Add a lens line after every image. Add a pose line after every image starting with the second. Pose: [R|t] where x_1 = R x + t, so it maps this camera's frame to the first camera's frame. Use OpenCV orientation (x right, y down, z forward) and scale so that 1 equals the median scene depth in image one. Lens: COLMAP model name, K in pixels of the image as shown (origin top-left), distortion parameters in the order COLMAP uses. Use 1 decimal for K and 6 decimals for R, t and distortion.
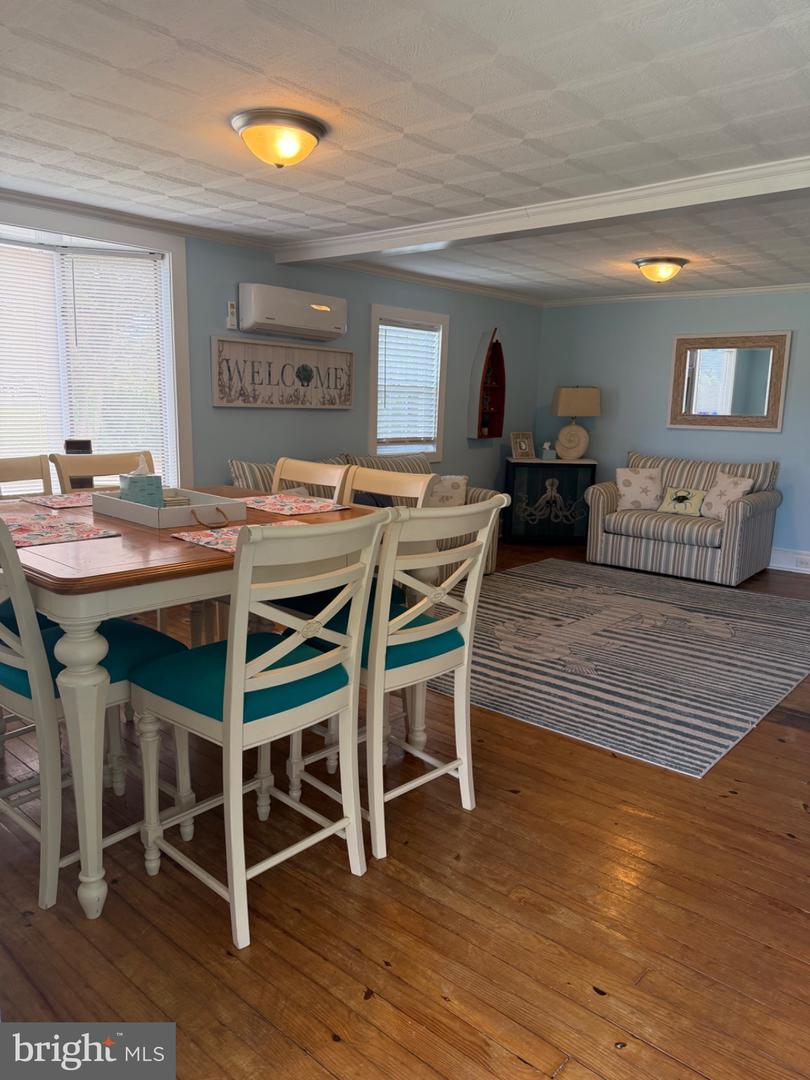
lens RADIAL K [[753.6, 0, 402.1], [0, 753.6, 535.5], [0, 0, 1]] dist [0.107684, -0.112699]
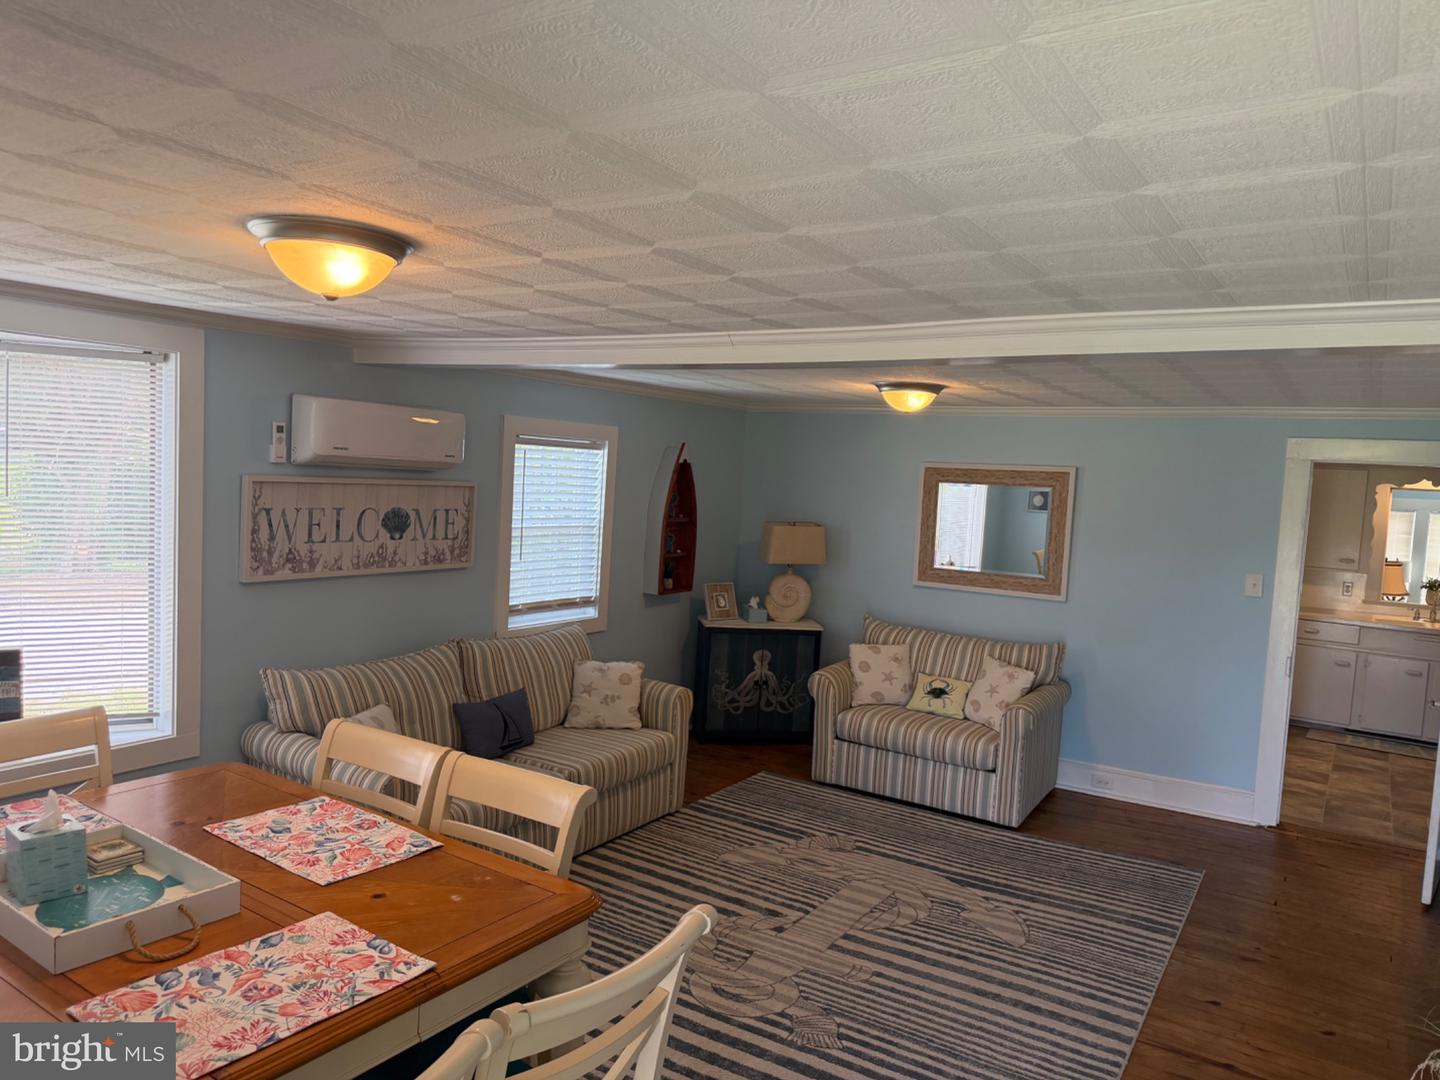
lens RADIAL K [[1004.8, 0, 706.4], [0, 1004.8, 547.6], [0, 0, 1]] dist [0.107684, -0.112699]
pose [[0.988956, 0.015736, 0.147370, 0.007893], [-0.001608, 0.995428, -0.095505, -0.099044], [-0.148199, 0.094214, 0.984460, 0.088020]]
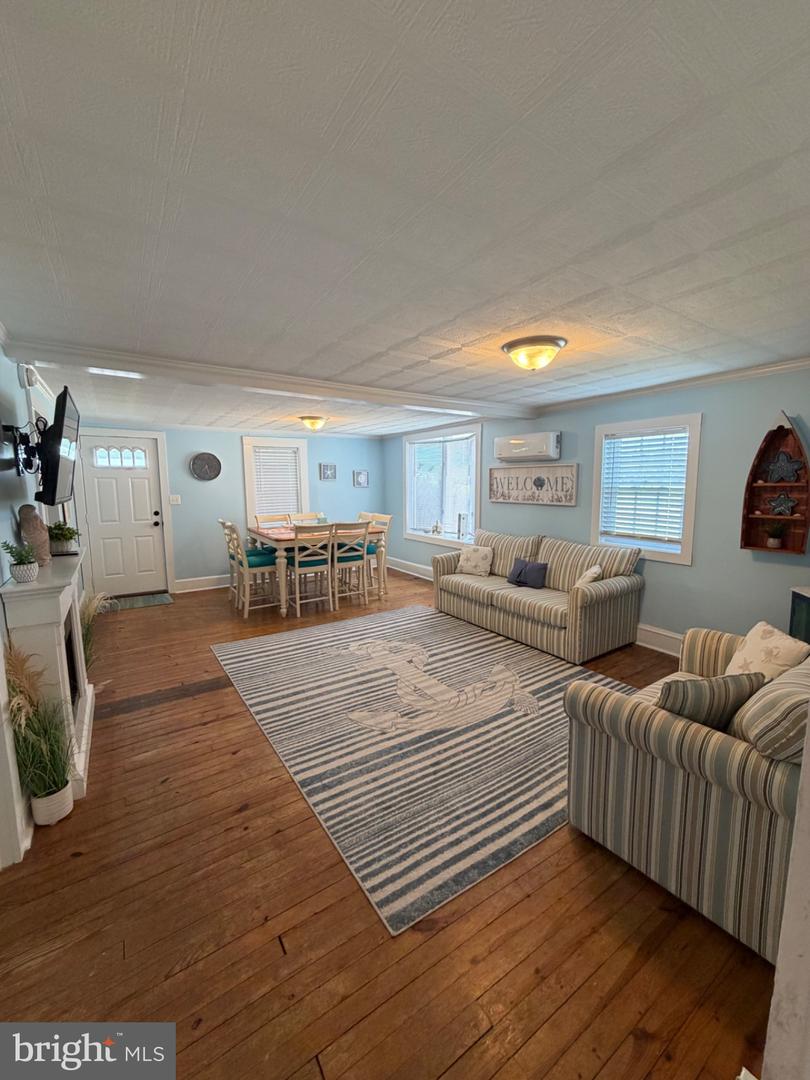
lens RADIAL K [[423.8, 0, 405.3], [0, 423.8, 533.9], [0, 0, 1]] dist [0.012952, -0.000170]
pose [[-0.244387, 0.091875, -0.965315, 0.739677], [-0.176028, 0.974758, 0.137339, -0.168122], [0.953566, 0.203486, -0.222046, 0.884335]]
